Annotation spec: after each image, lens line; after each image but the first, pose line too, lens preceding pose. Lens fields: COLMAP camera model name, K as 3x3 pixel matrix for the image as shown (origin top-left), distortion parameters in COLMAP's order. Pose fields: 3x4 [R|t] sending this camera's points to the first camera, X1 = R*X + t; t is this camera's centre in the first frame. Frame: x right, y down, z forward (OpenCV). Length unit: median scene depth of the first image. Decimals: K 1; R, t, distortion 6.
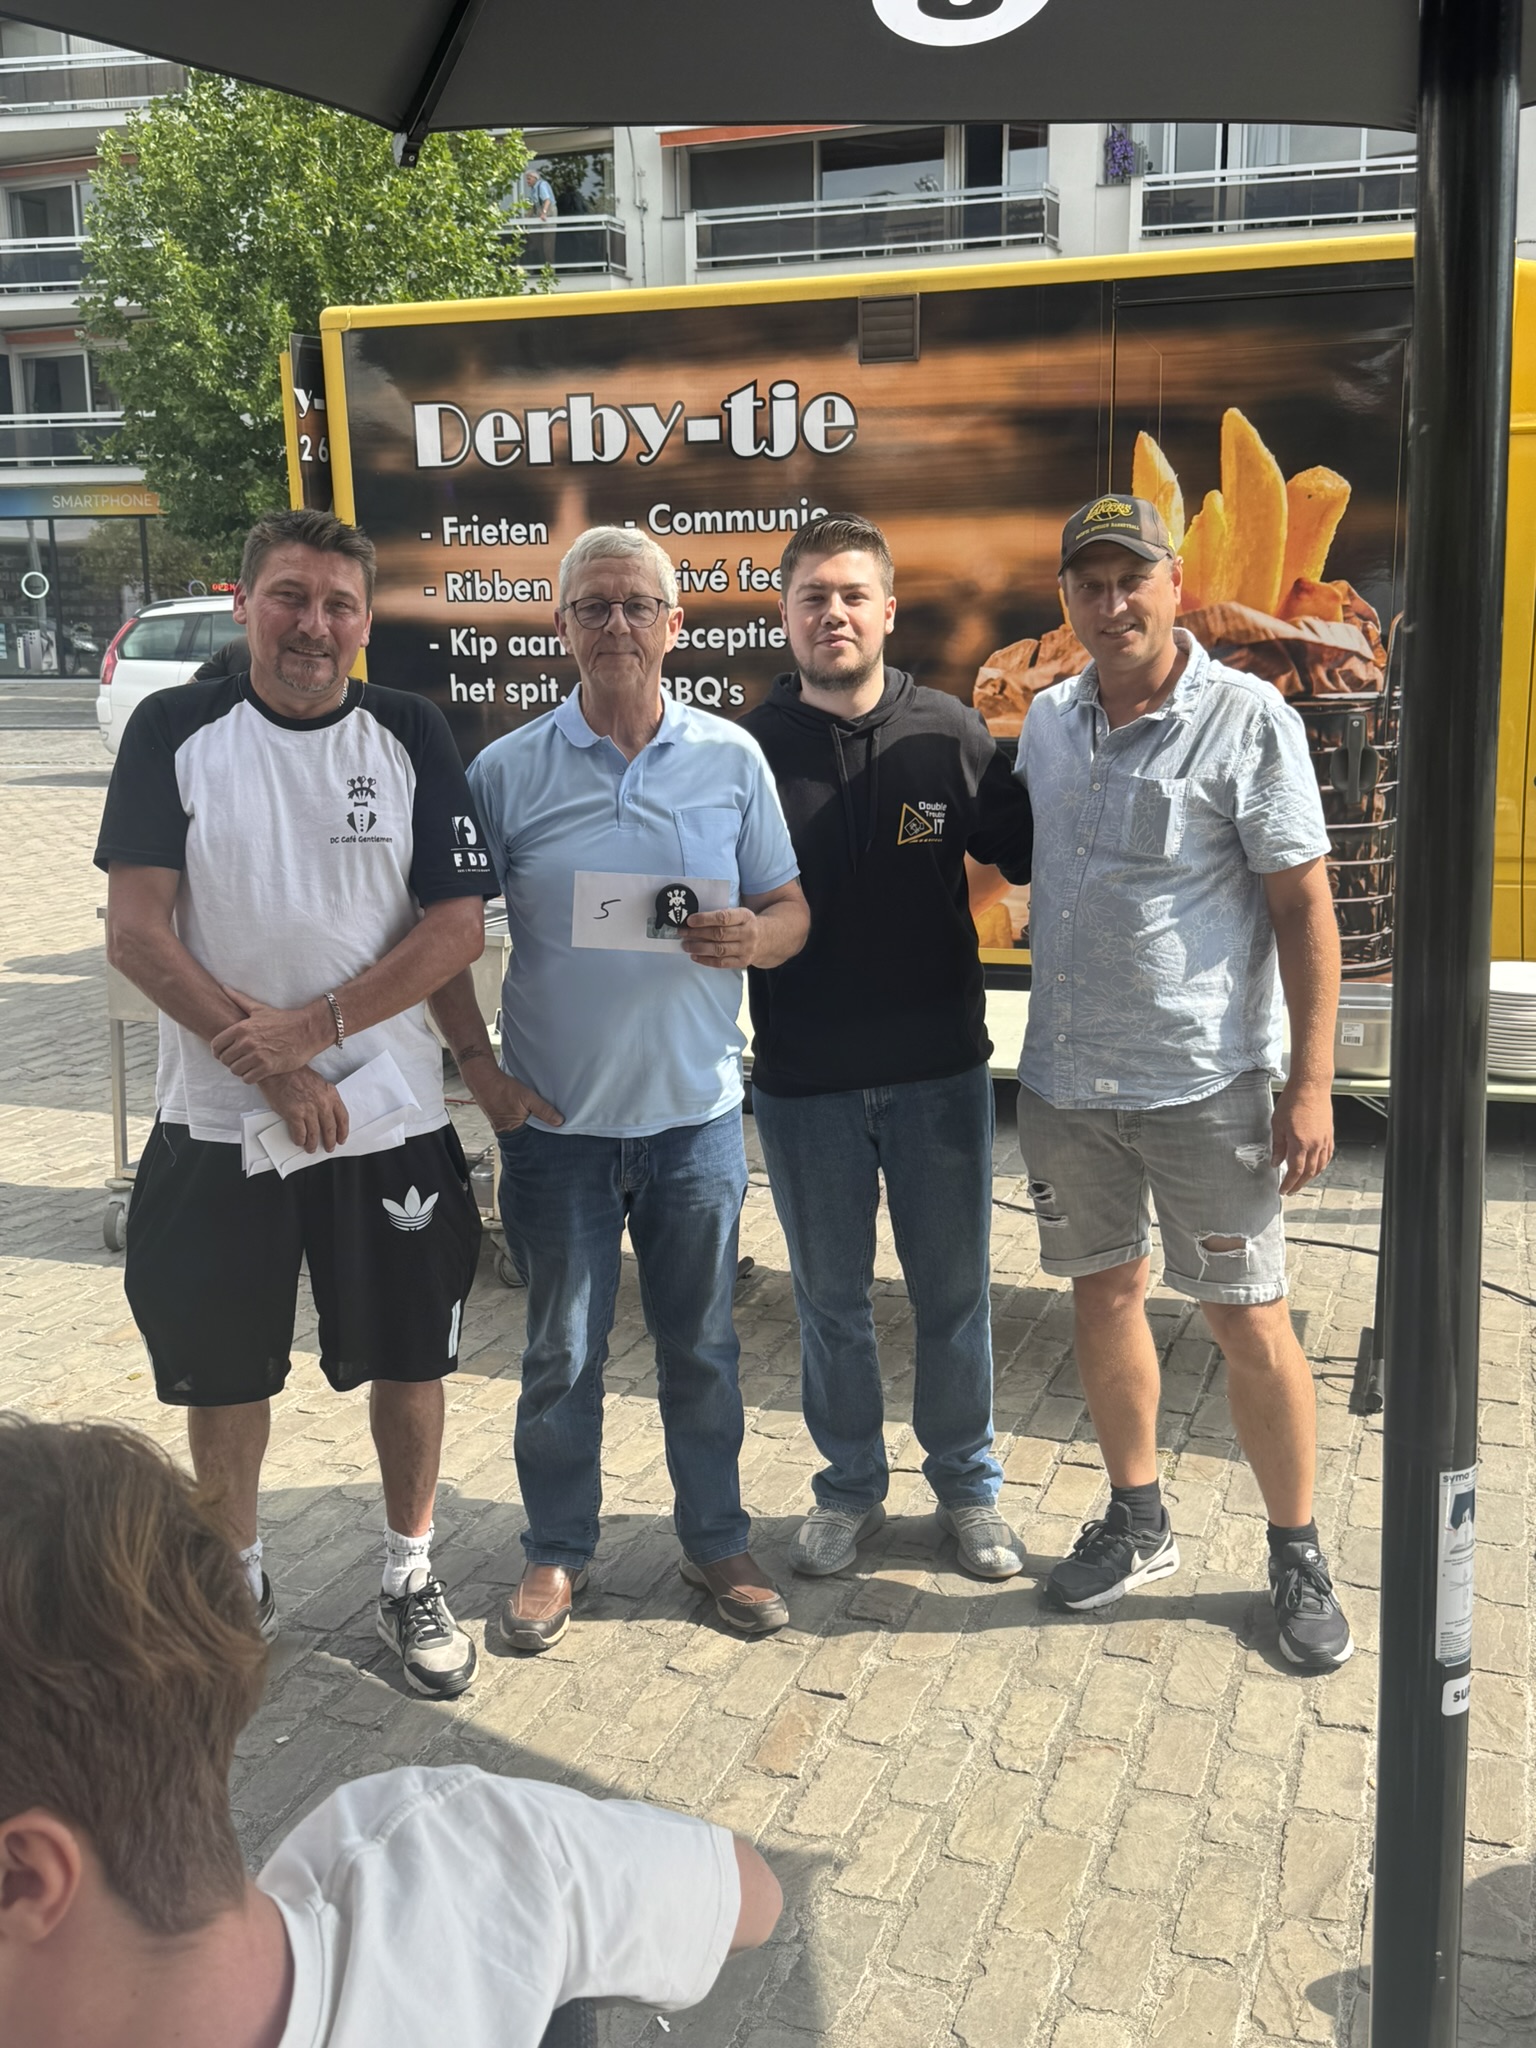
lens RADIAL K [[2003.6, 0, 768.0], [0, 2003.6, 1024.0], [0, 0, 1]] dist [0.223763, -0.505743]
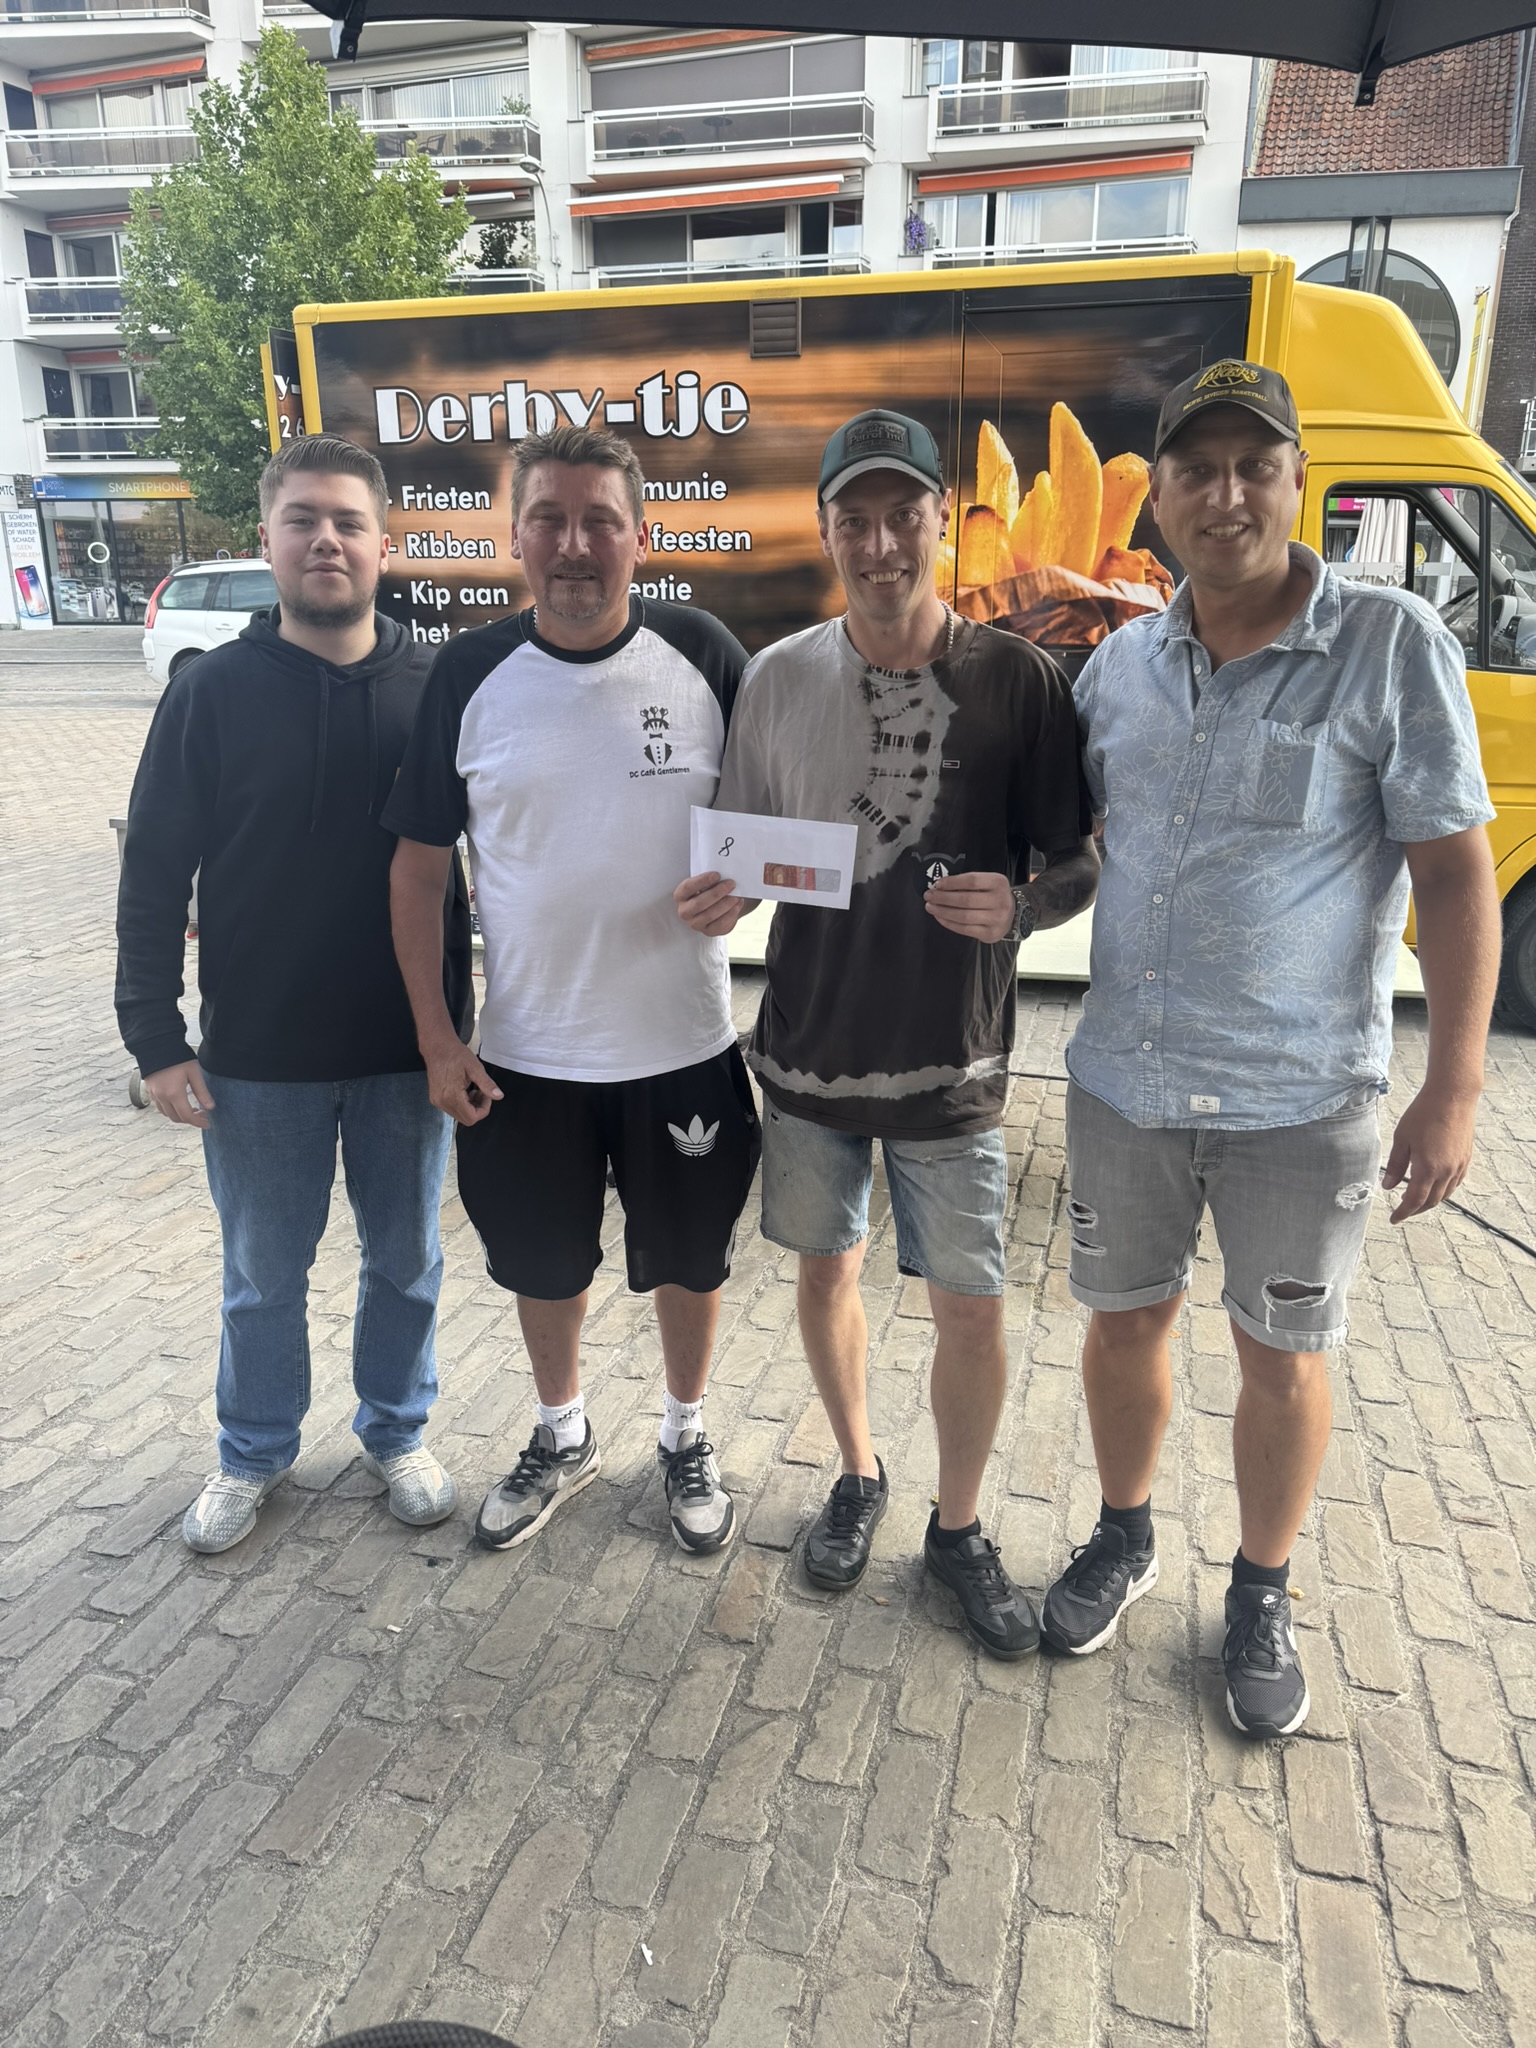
lens RADIAL K [[1403.6, 0, 768.1], [0, 1403.6, 1015.8], [0, 0, 1]] dist [0.127744, -0.215477]
pose [[0.996870, -0.013172, 0.077950, -0.015412], [0.005645, 0.995365, 0.096001, -0.019129], [-0.078853, -0.095261, 0.992324, 0.128355]]
